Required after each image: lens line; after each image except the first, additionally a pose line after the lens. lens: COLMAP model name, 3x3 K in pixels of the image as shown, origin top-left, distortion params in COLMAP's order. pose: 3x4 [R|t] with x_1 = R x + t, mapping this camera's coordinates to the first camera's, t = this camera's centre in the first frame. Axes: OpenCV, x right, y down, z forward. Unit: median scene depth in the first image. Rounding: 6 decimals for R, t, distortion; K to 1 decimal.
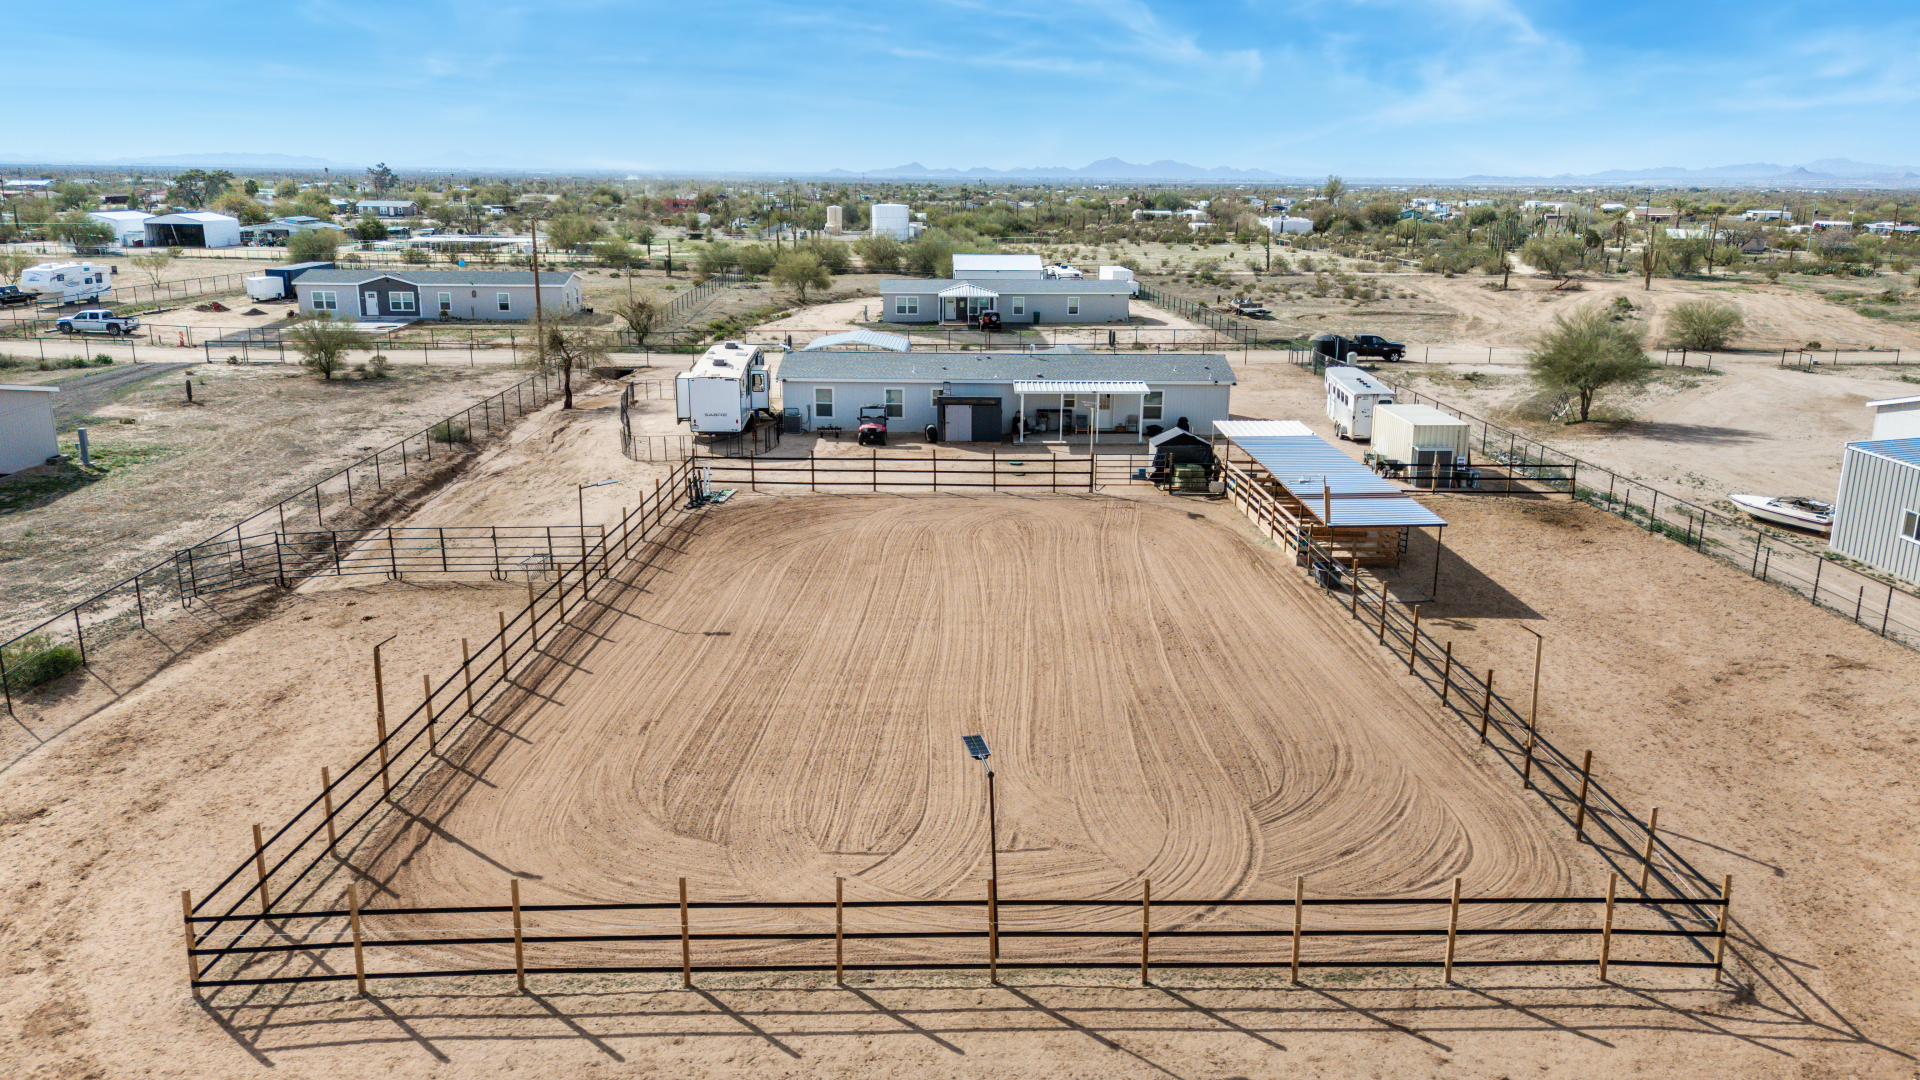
lens RADIAL K [[1405.6, 0, 962.9], [0, 1405.6, 539.8], [0, 0, 1]] dist [0.067112, -0.049042]
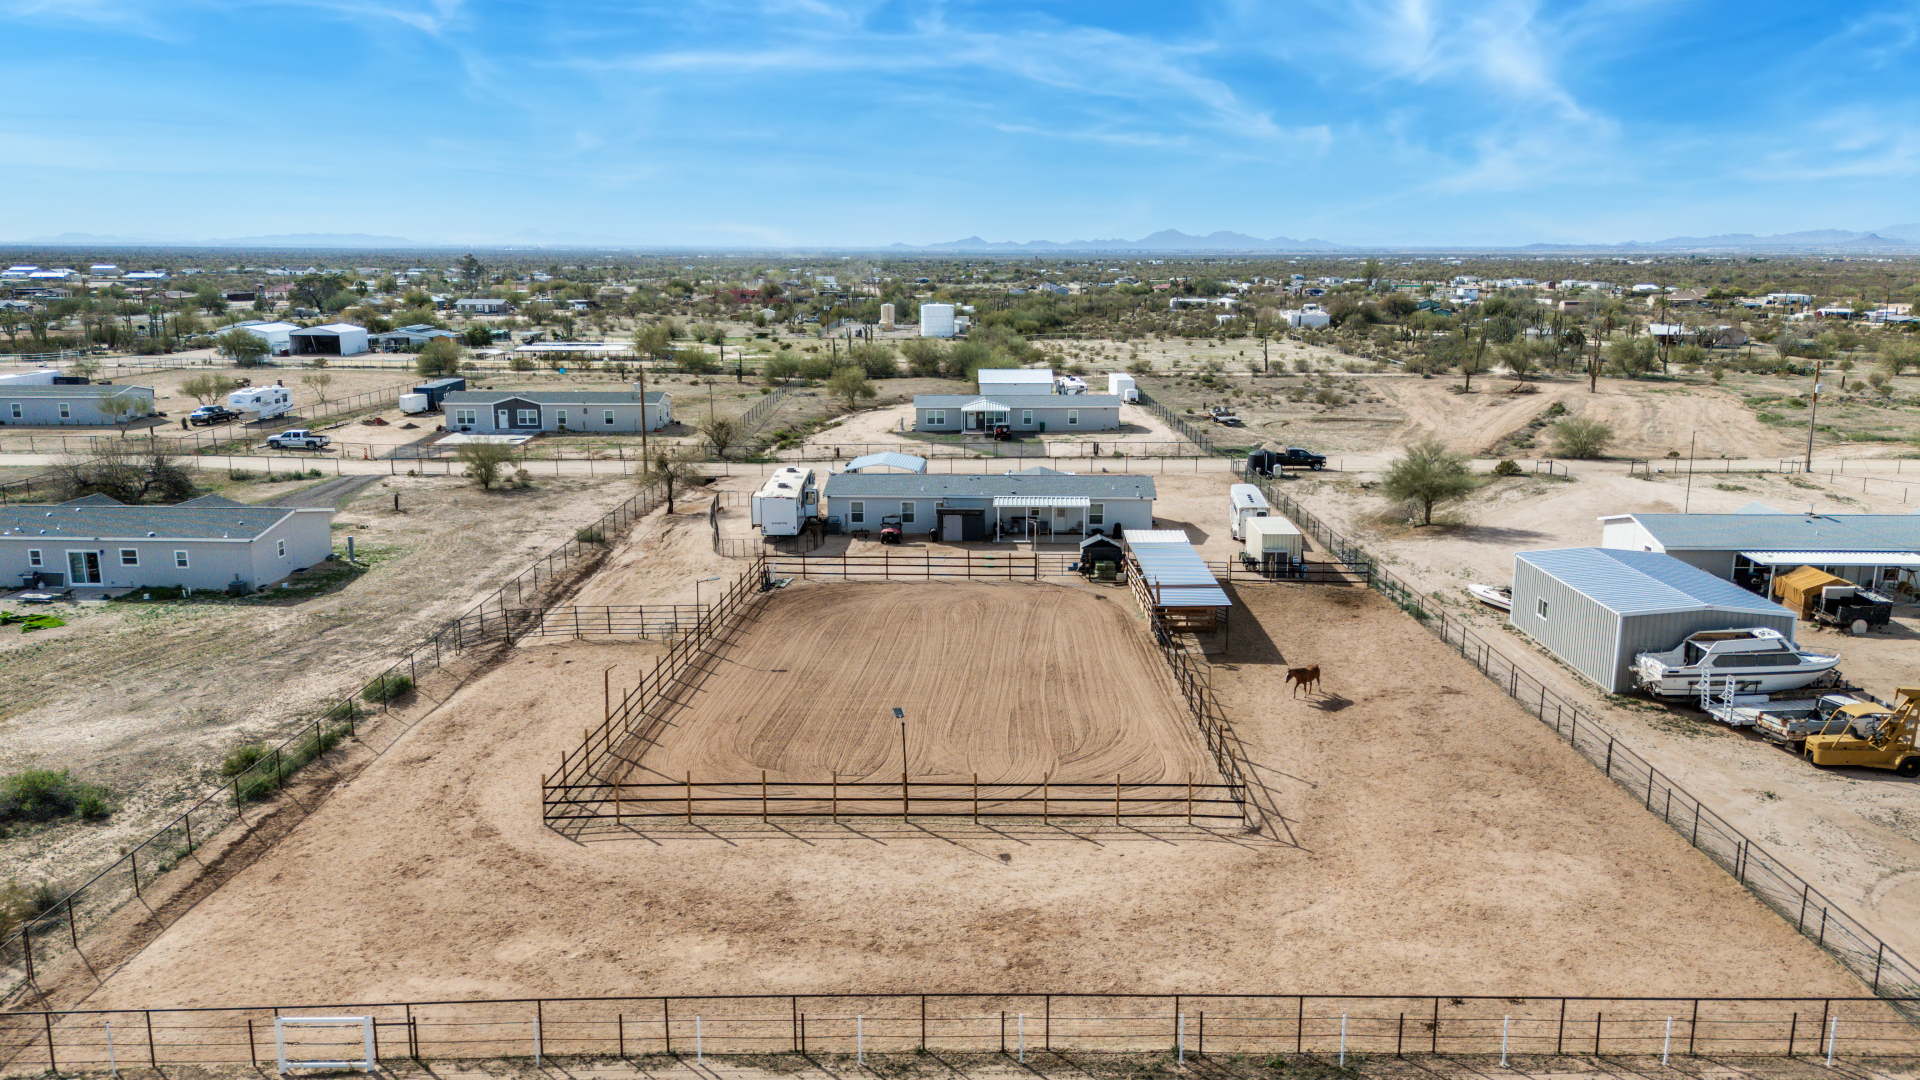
lens RADIAL K [[1405.6, 0, 962.5], [0, 1405.6, 523.9], [0, 0, 1]] dist [0.067112, -0.049042]
pose [[0.999108, -0.000285, -0.042235, 0.088843], [-0.002230, 0.998226, -0.059500, -0.006376], [0.042177, 0.059541, 0.997334, -0.522838]]
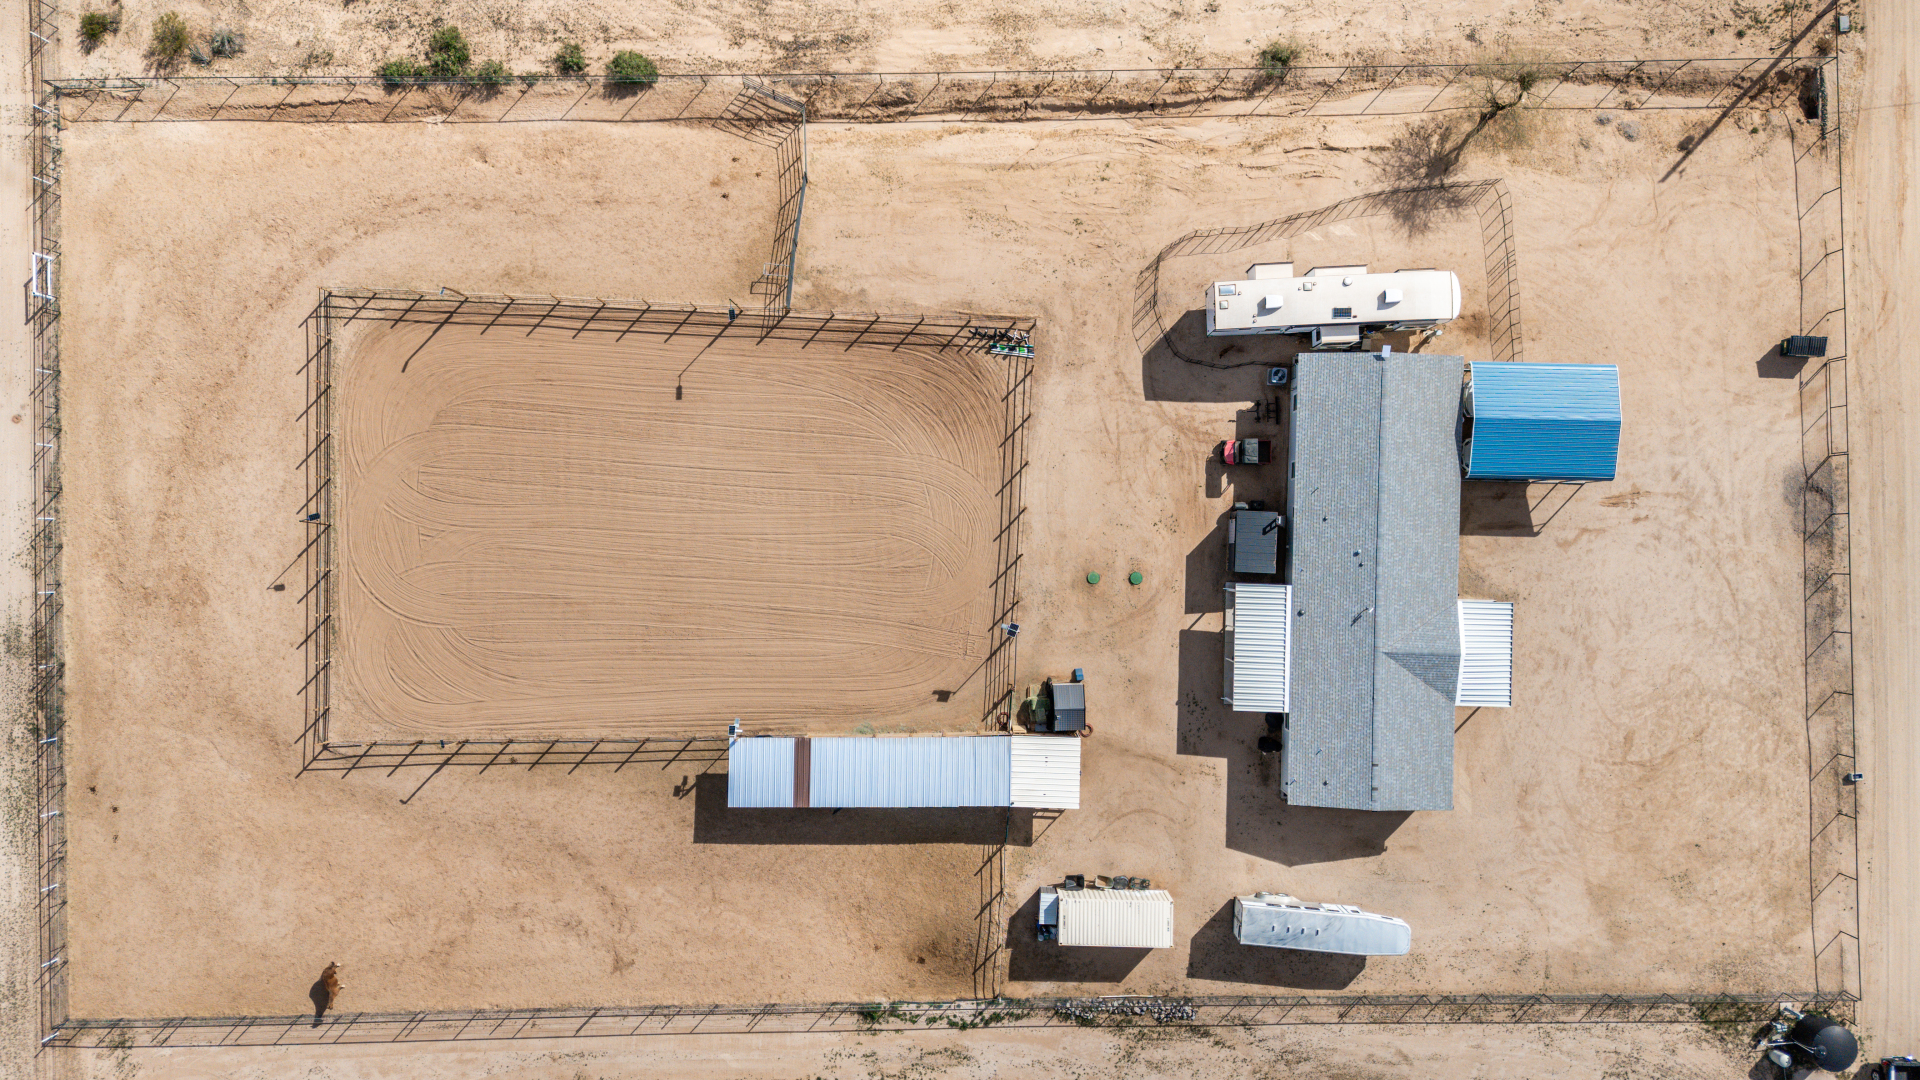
lens RADIAL K [[1405.6, 0, 952.8], [0, 1405.6, 538.4], [0, 0, 1]] dist [0.067112, -0.049042]
pose [[-0.022796, 0.999538, -0.020083, 0.040115], [-0.246854, 0.013839, 0.968954, -1.479469], [0.968784, 0.027046, 0.246425, 0.714545]]
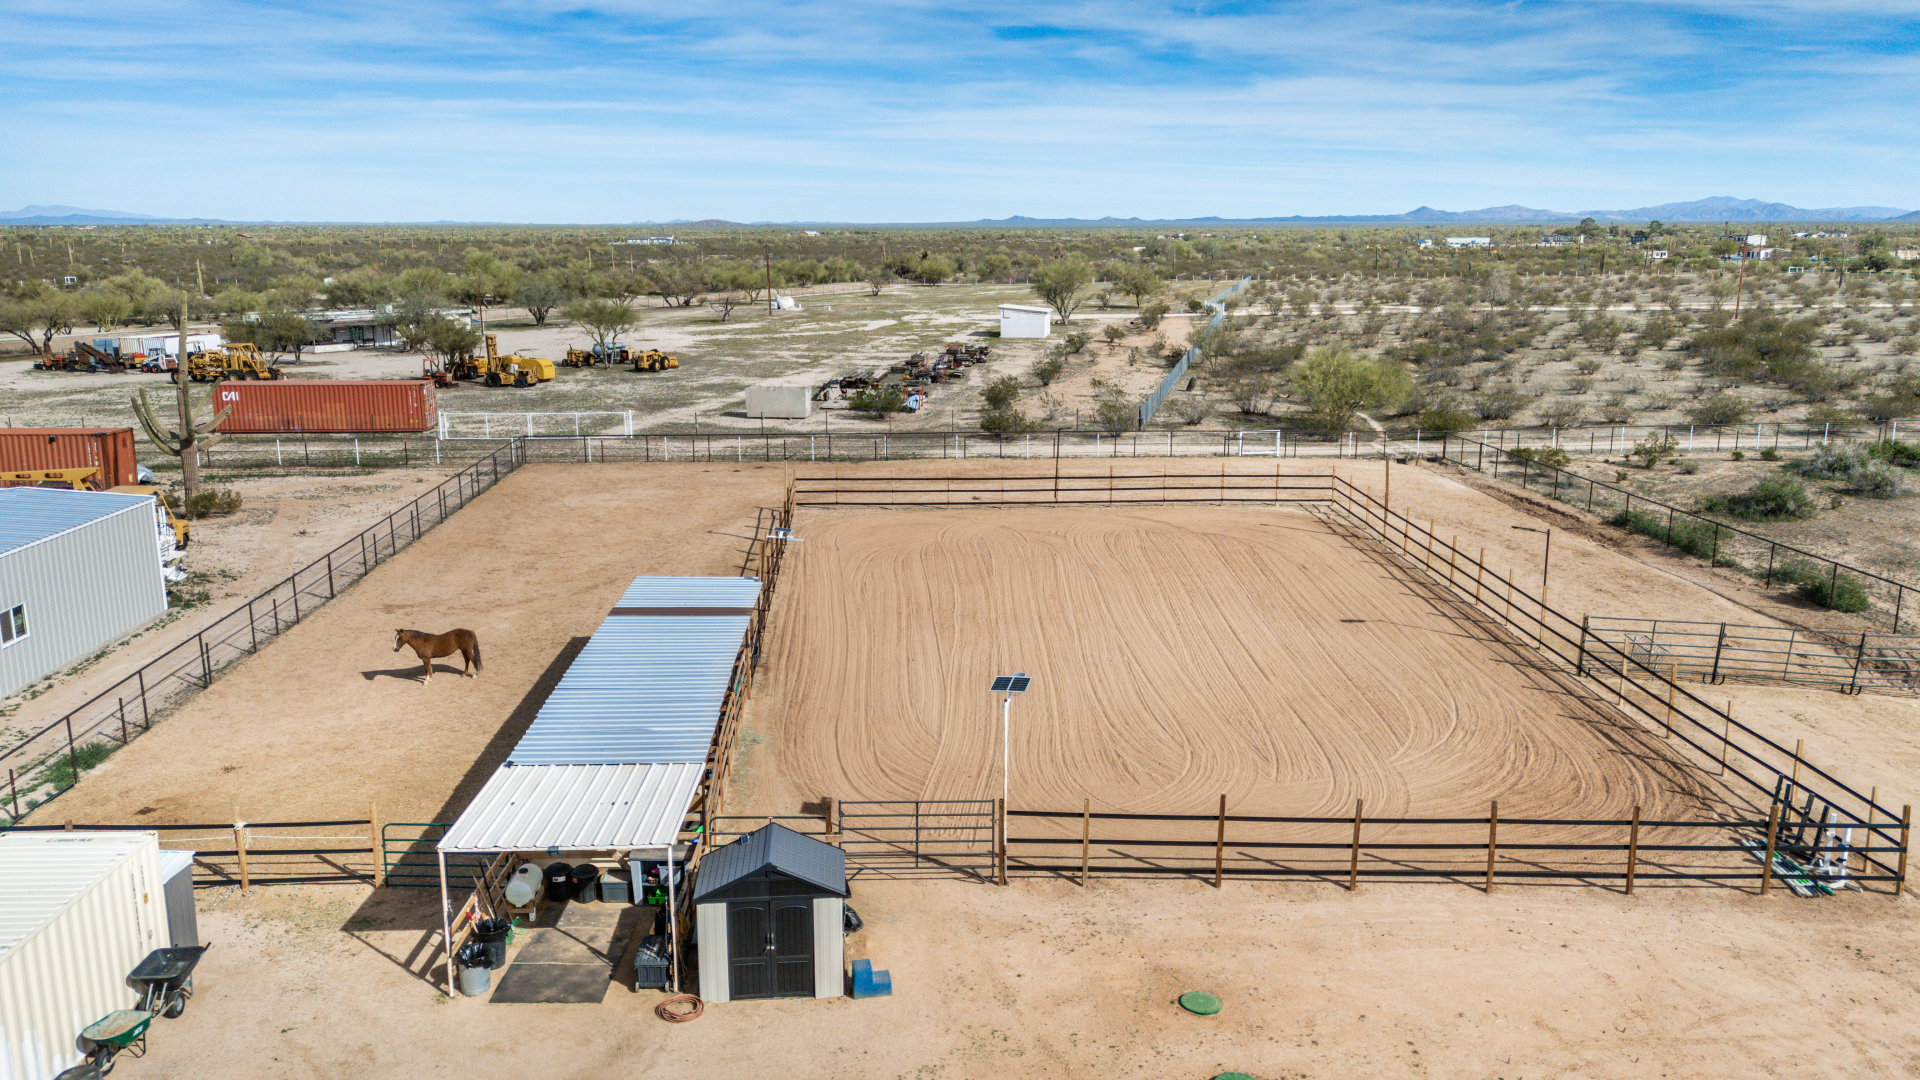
lens RADIAL K [[1405.6, 0, 957.1], [0, 1405.6, 539.0], [0, 0, 1]] dist [0.067112, -0.049042]
pose [[-0.999342, 0.001268, -0.036235, 0.140786], [-0.015048, 0.894737, 0.446339, -0.385127], [0.032987, 0.446591, -0.894130, 1.559946]]
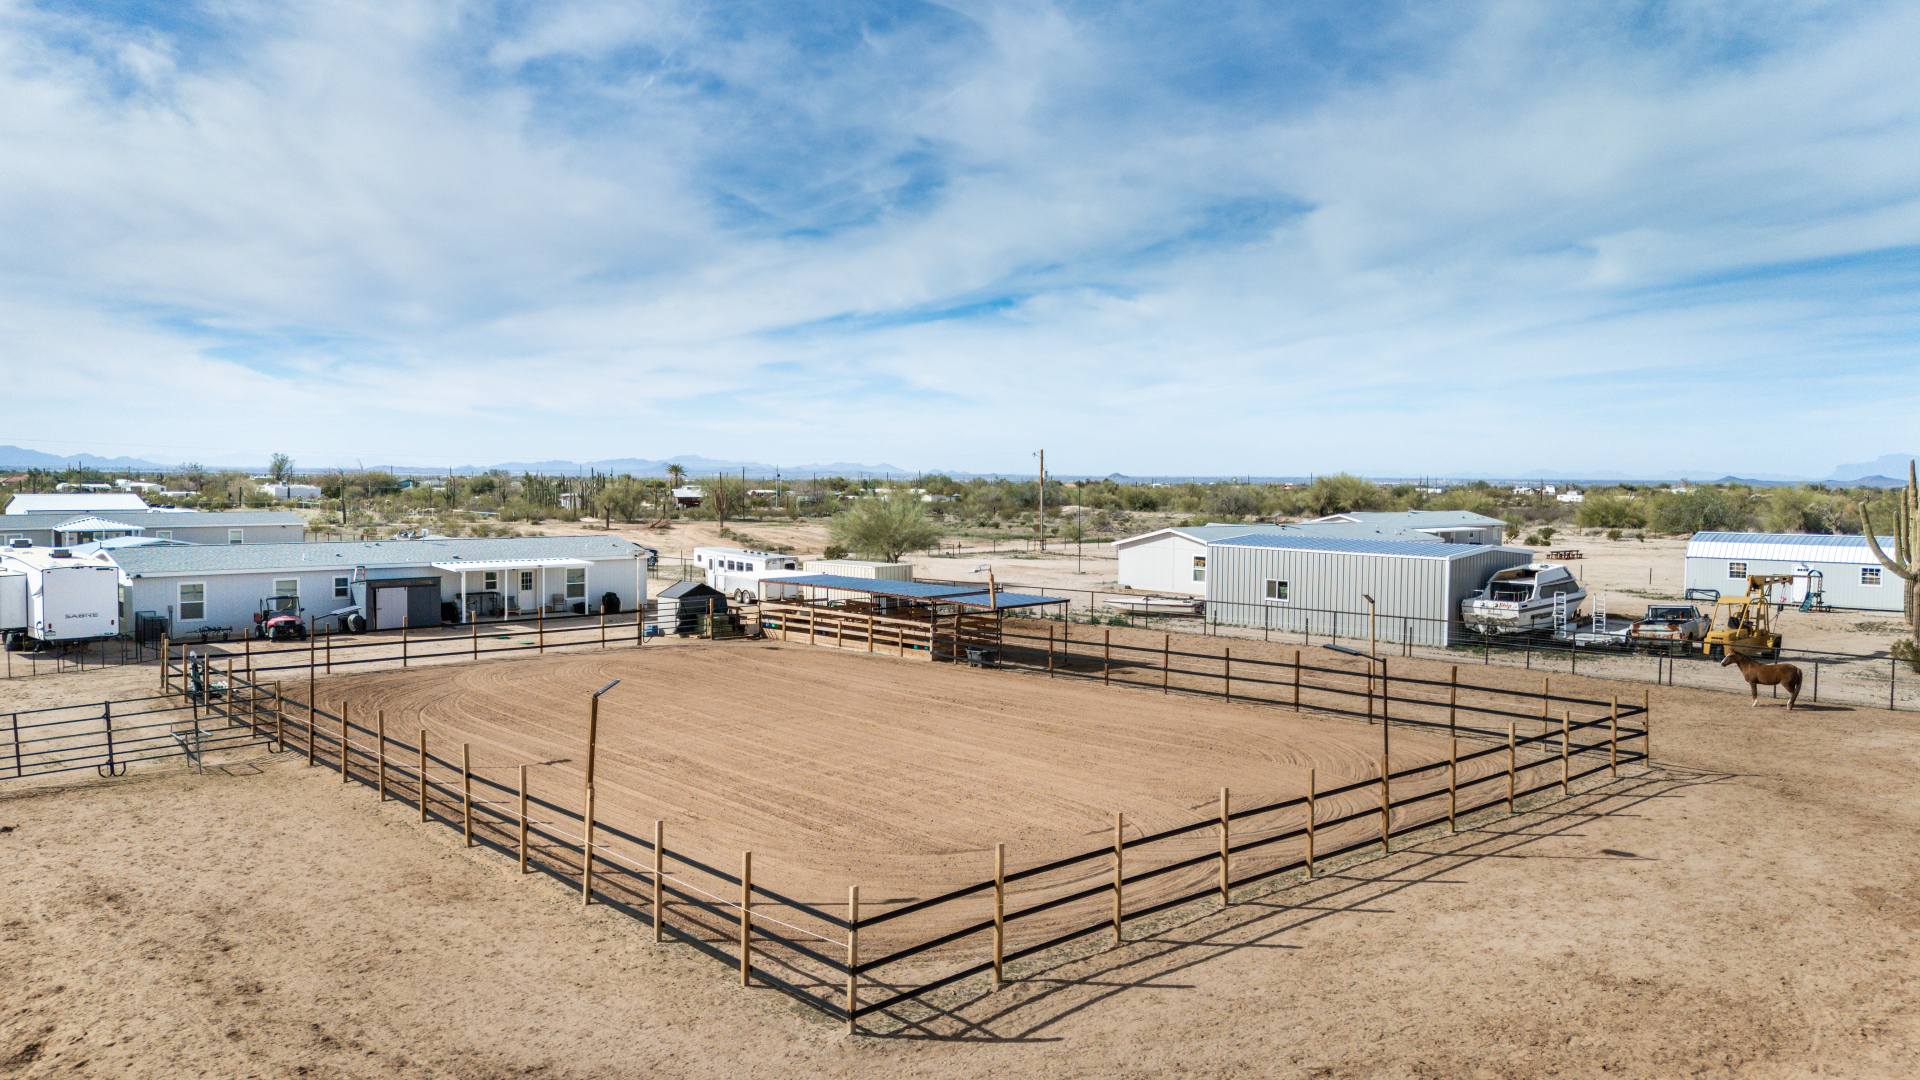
lens RADIAL K [[1405.6, 0, 949.5], [0, 1405.6, 531.1], [0, 0, 1]] dist [0.067112, -0.049042]
pose [[0.752972, -0.027902, 0.657461, -0.446743], [0.160875, 0.976590, -0.142800, 0.073655], [-0.638085, 0.213293, 0.739833, 0.140832]]
